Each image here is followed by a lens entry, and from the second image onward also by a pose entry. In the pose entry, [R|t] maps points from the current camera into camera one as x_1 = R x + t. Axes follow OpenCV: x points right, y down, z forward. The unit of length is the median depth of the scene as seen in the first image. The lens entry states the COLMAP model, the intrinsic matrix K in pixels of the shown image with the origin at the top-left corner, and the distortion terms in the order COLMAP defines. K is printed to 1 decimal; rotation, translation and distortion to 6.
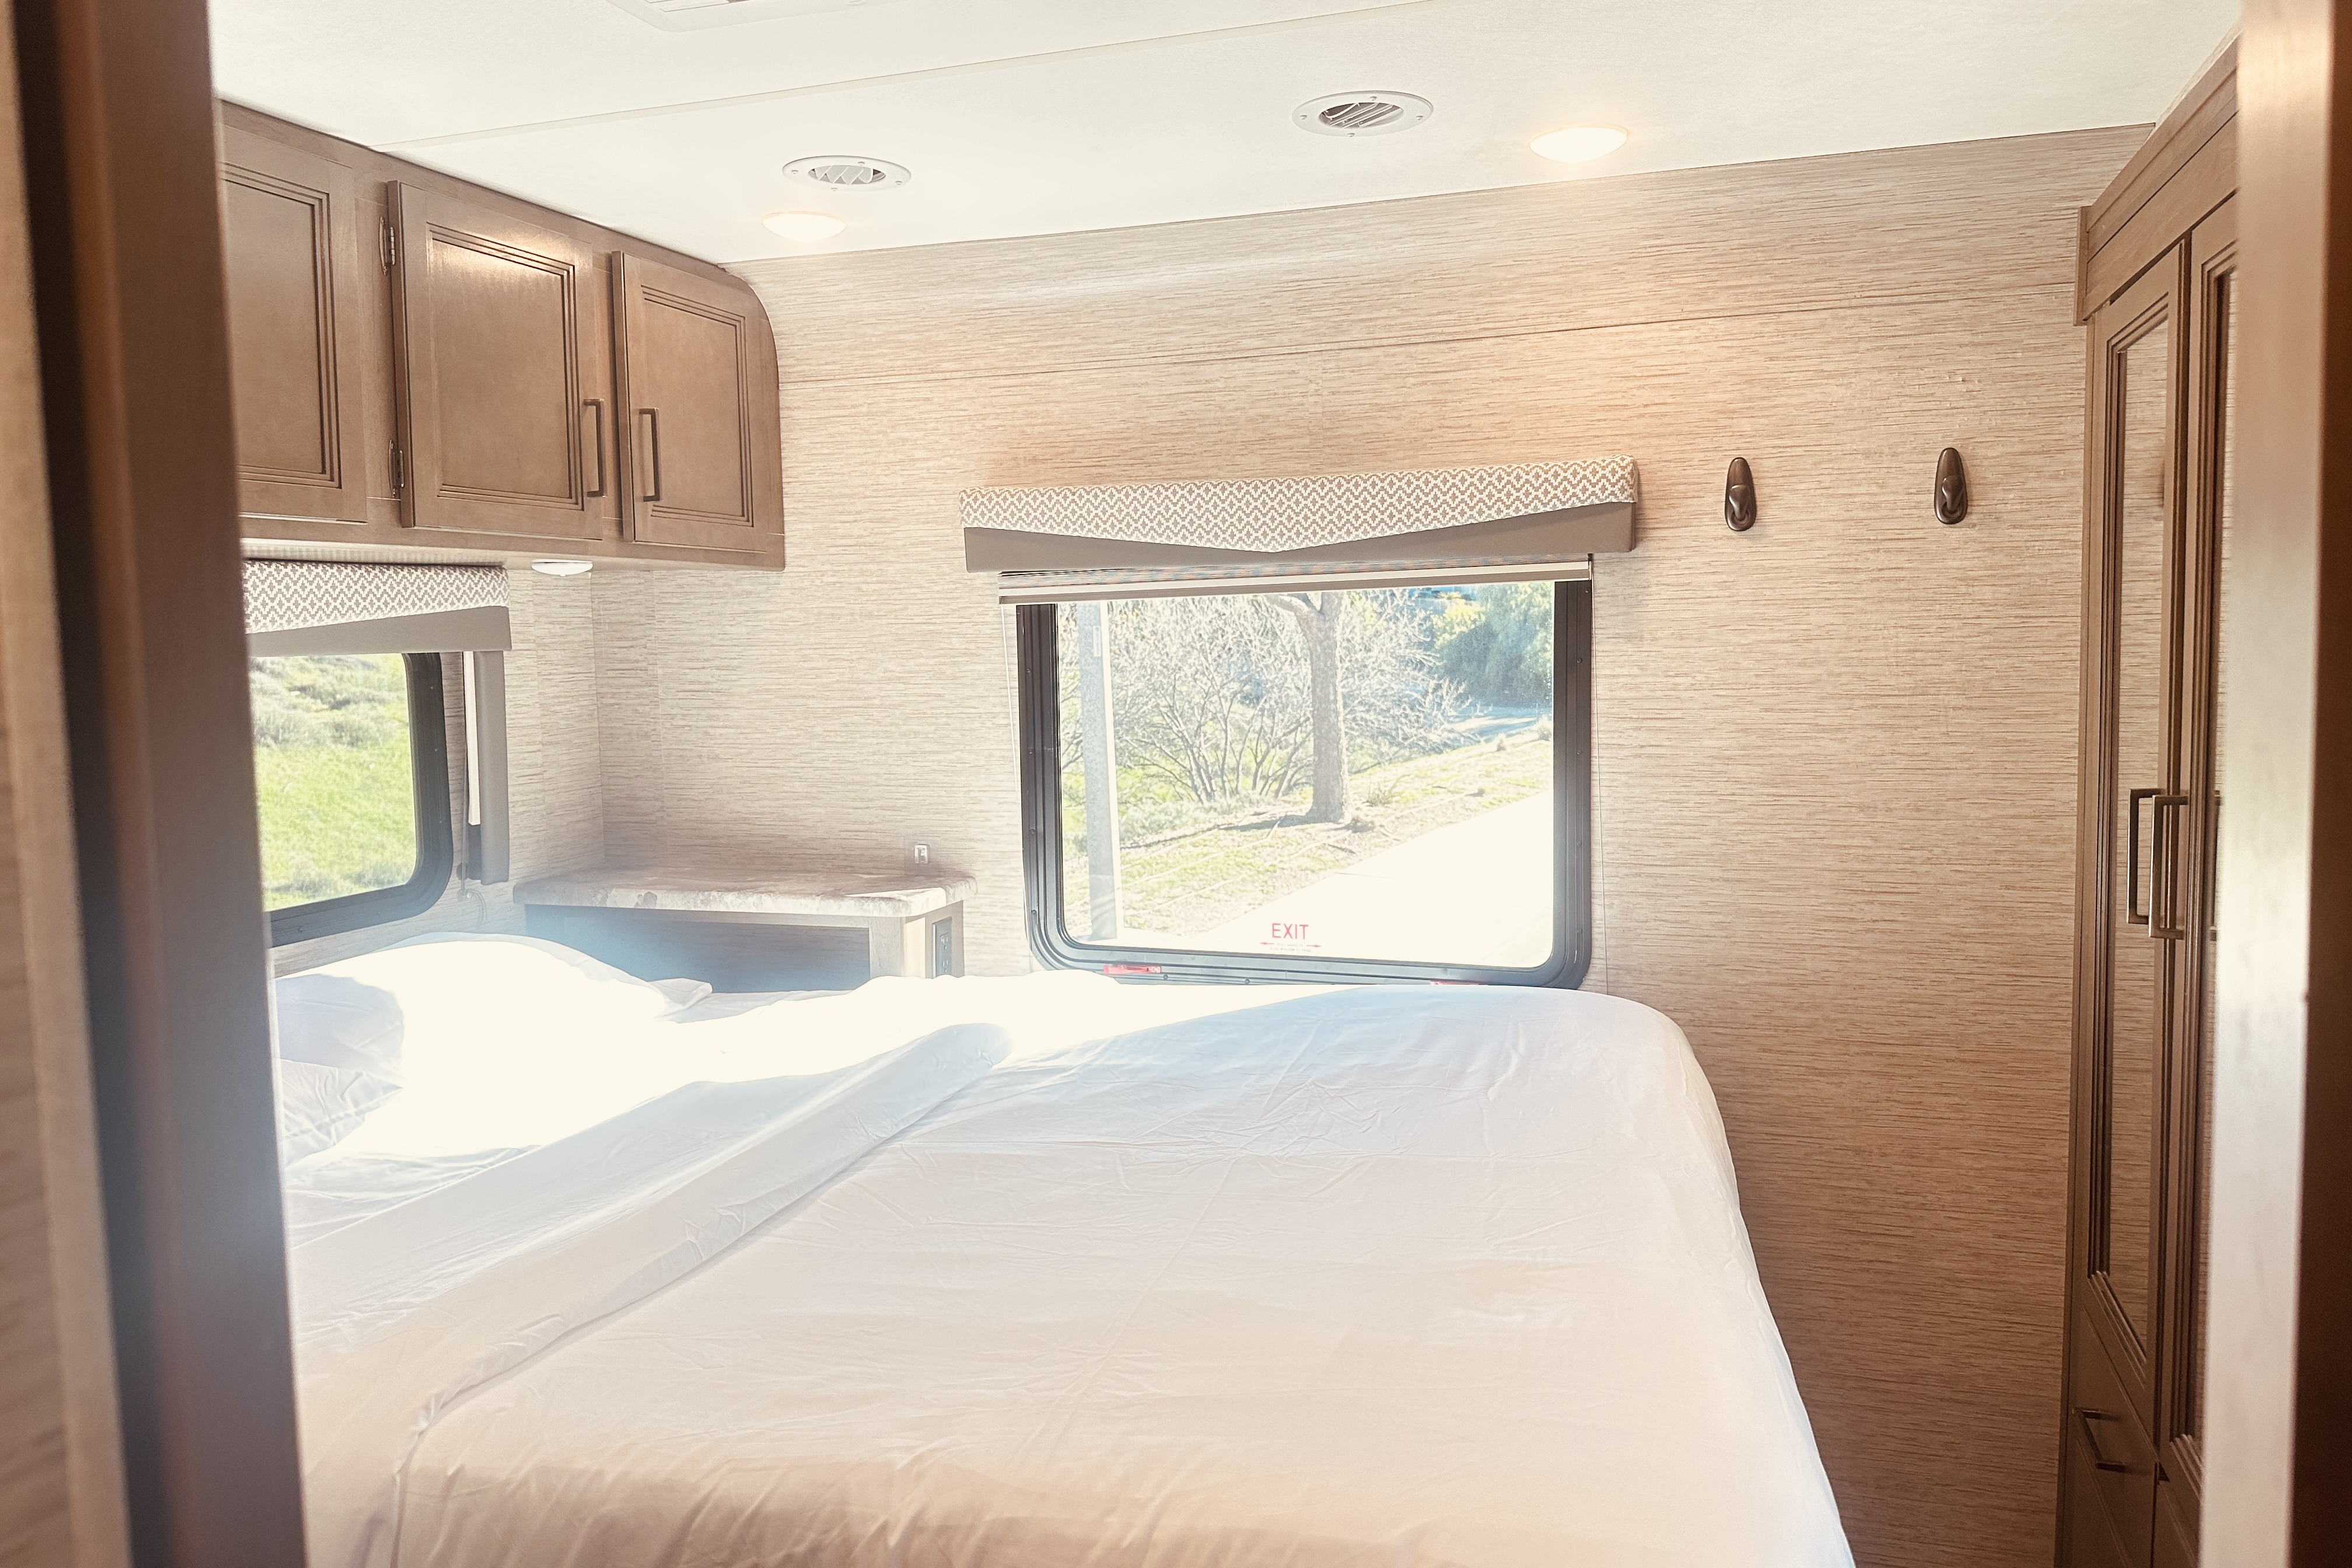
lens RADIAL K [[1674.9, 0, 1175.5], [0, 1674.9, 773.4], [0, 0, 1]] dist [0.053454, -0.069965]
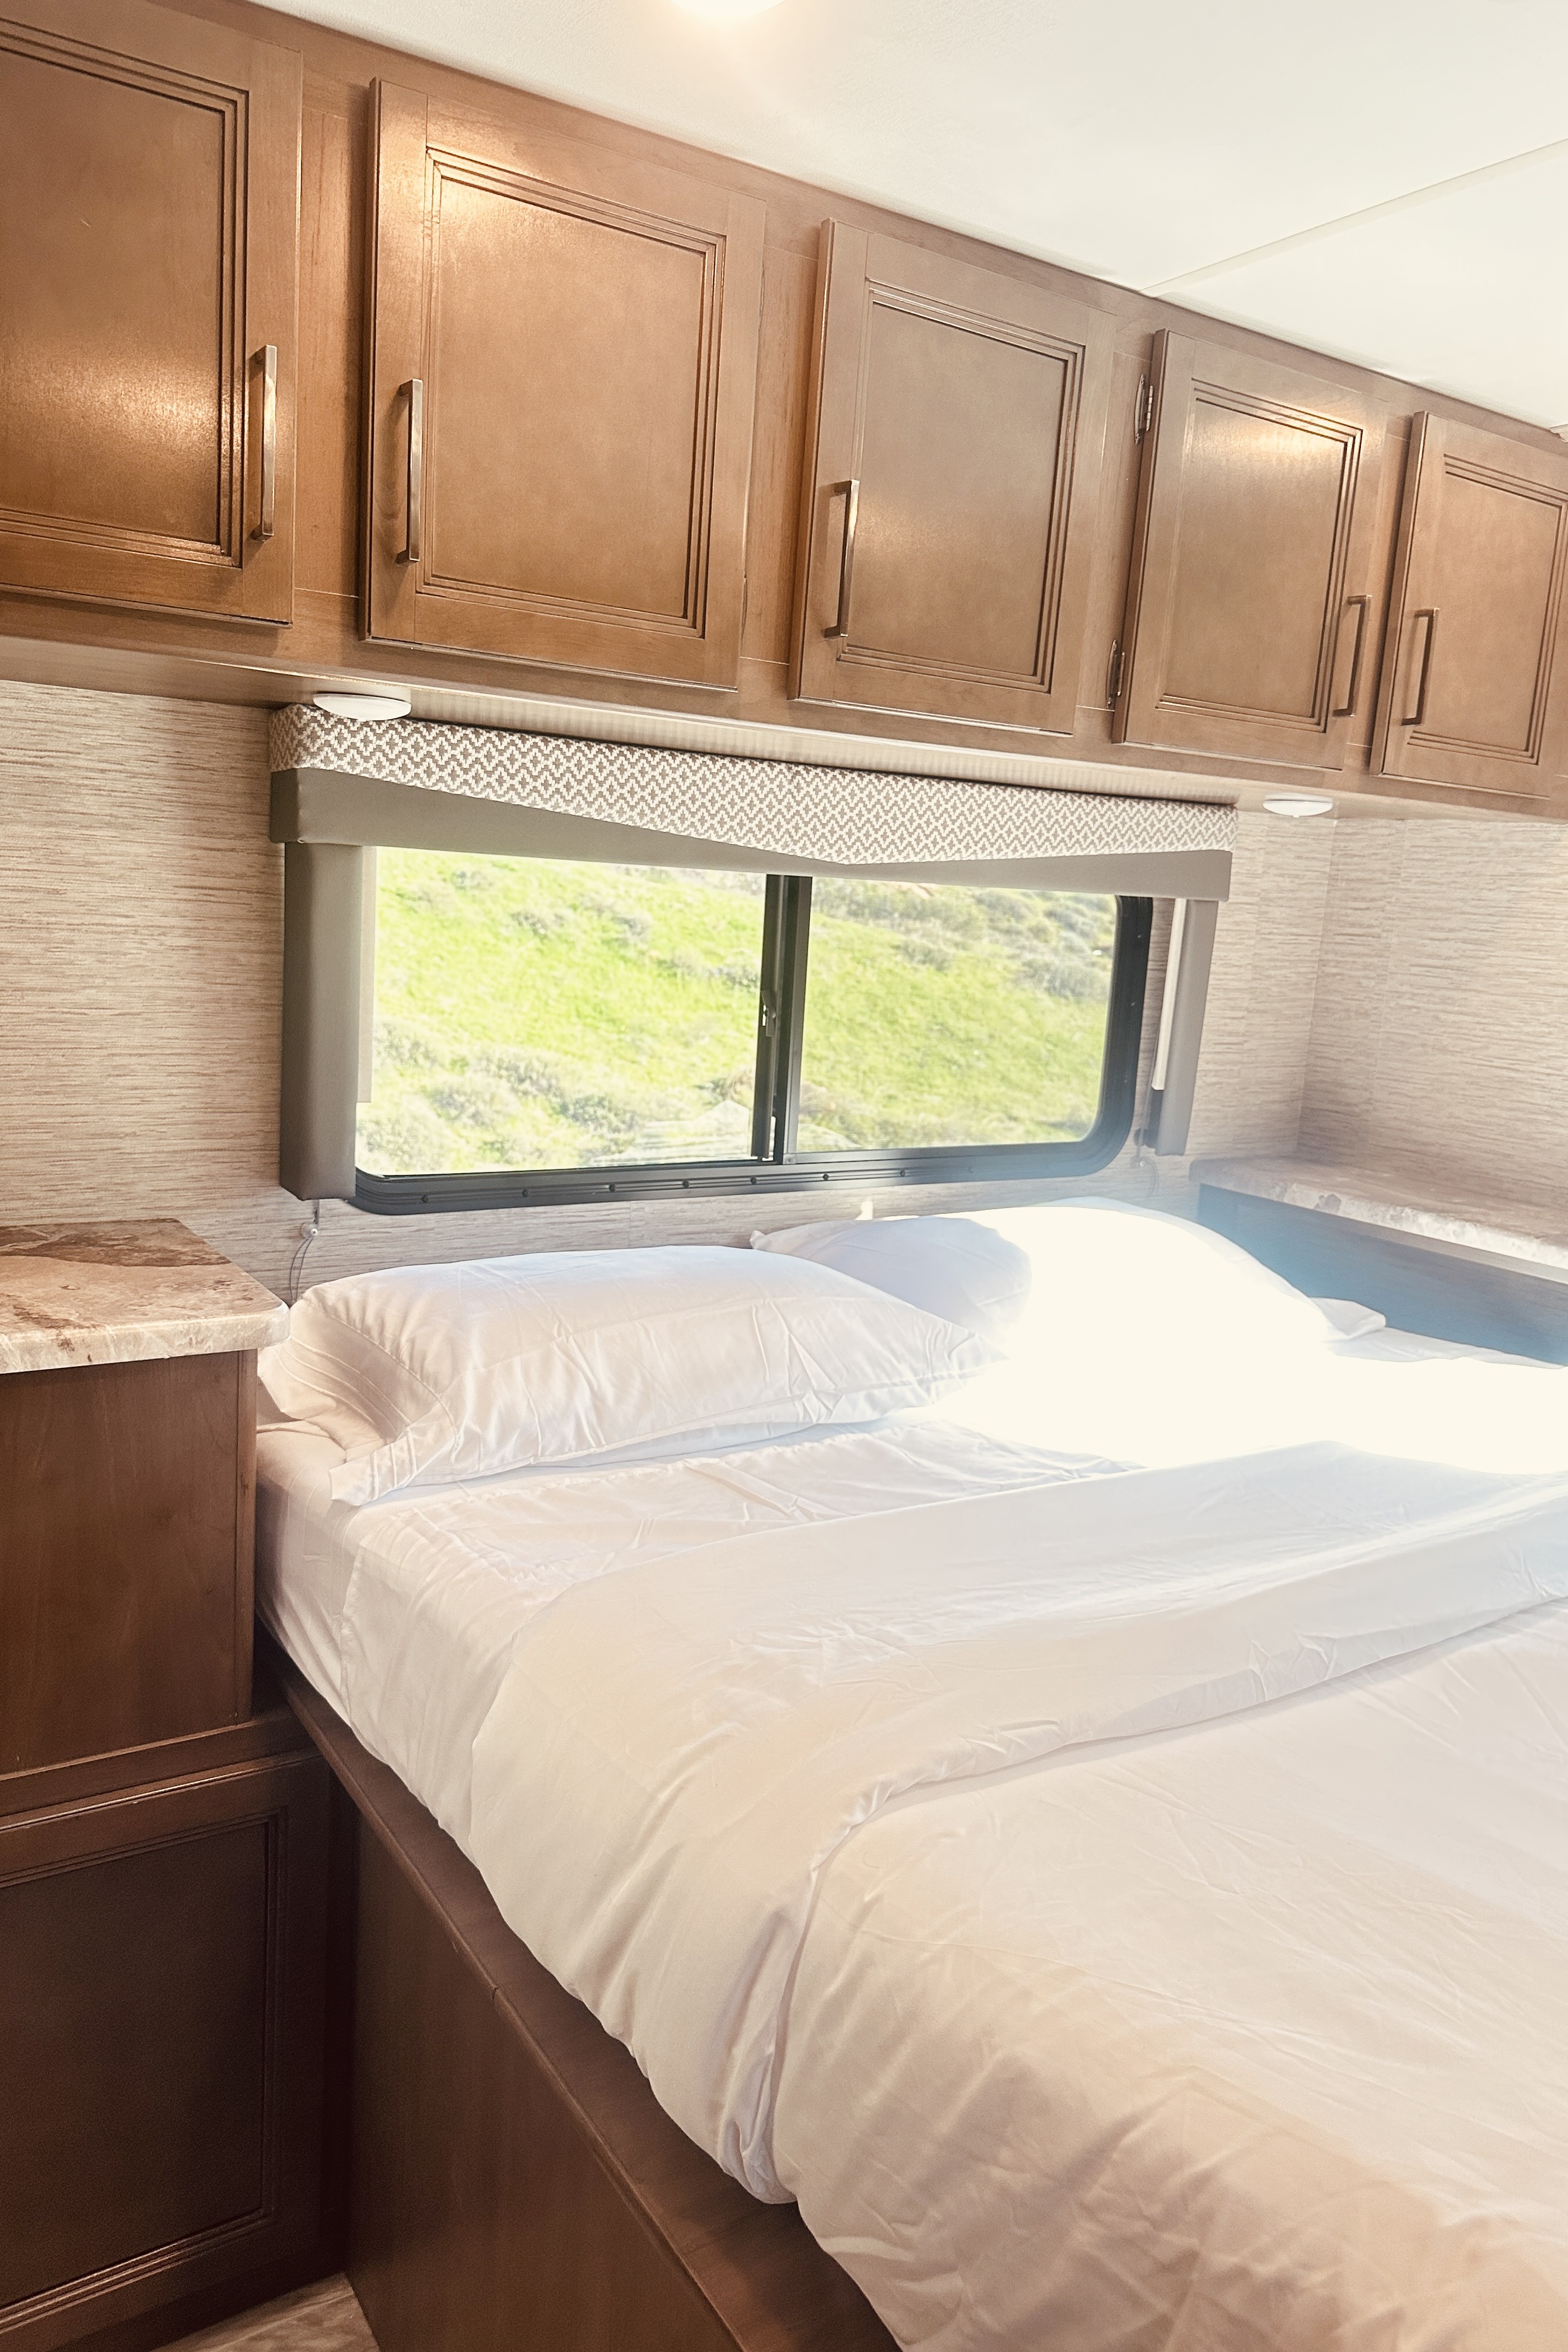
lens RADIAL K [[1683.9, 0, 755.4], [0, 1683.9, 1180.1], [0, 0, 1]] dist [0.095737, -0.217727]
pose [[0.777821, 0.172444, -0.604365, -0.022014], [-0.128510, 0.984943, 0.115641, 0.001032], [0.615206, -0.012281, 0.788270, 0.152217]]
